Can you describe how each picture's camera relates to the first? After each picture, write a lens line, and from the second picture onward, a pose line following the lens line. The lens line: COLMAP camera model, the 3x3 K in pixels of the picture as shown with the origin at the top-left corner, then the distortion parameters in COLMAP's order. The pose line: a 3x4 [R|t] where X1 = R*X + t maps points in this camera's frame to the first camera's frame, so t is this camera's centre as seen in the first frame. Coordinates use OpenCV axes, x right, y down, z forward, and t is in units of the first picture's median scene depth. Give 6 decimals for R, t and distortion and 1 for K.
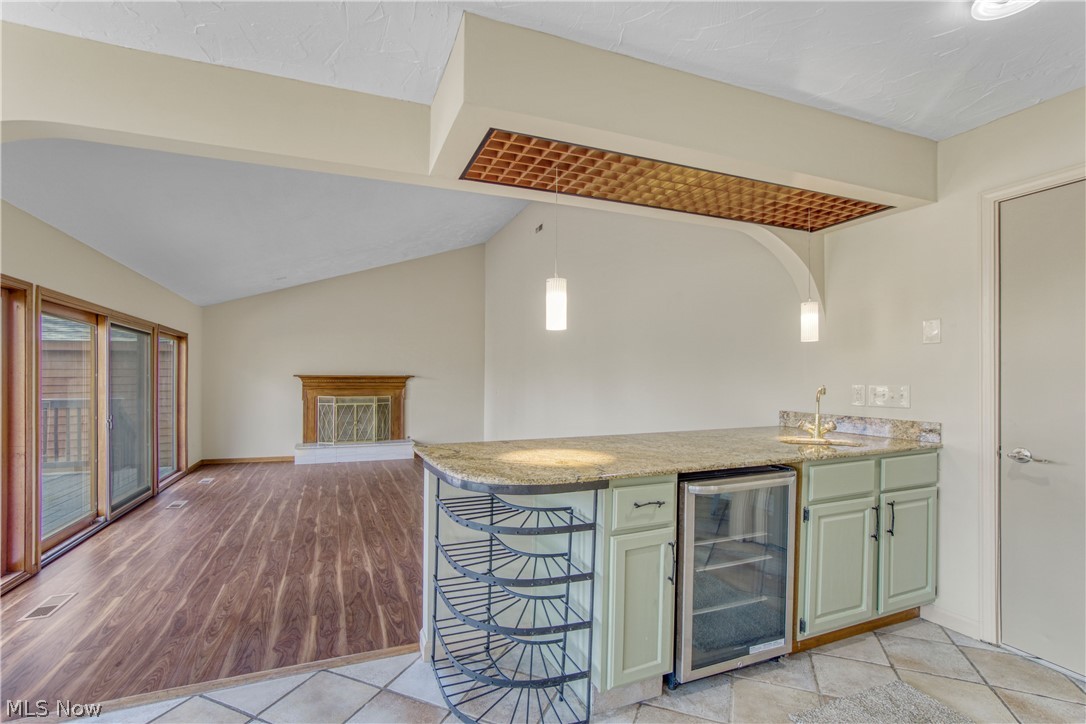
lens RADIAL K [[479.0, 0, 543.0], [0, 479.0, 362.0], [0, 0, 1]] dist [-0.051016, 0.000743]
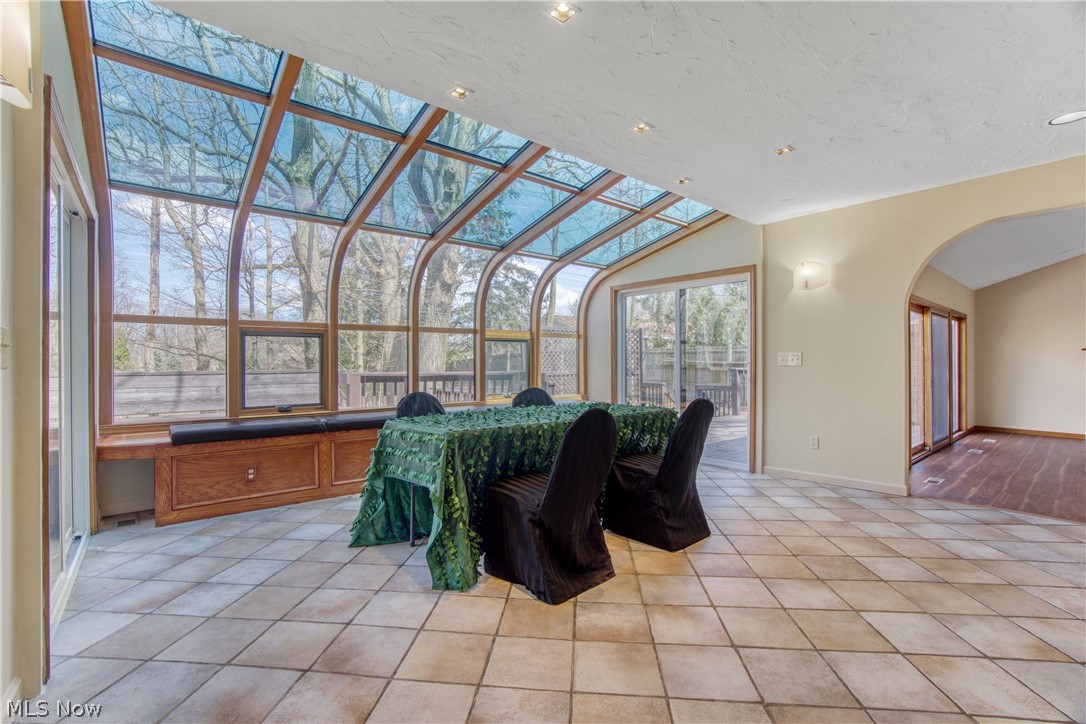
lens RADIAL K [[479.0, 0, 543.0], [0, 479.0, 362.0], [0, 0, 1]] dist [-0.051016, 0.000743]
pose [[0.252572, 0.004468, -0.967568, 0.104977], [0.034706, 0.999304, 0.013674, 0.006344], [0.966956, -0.037034, 0.252241, -0.416699]]
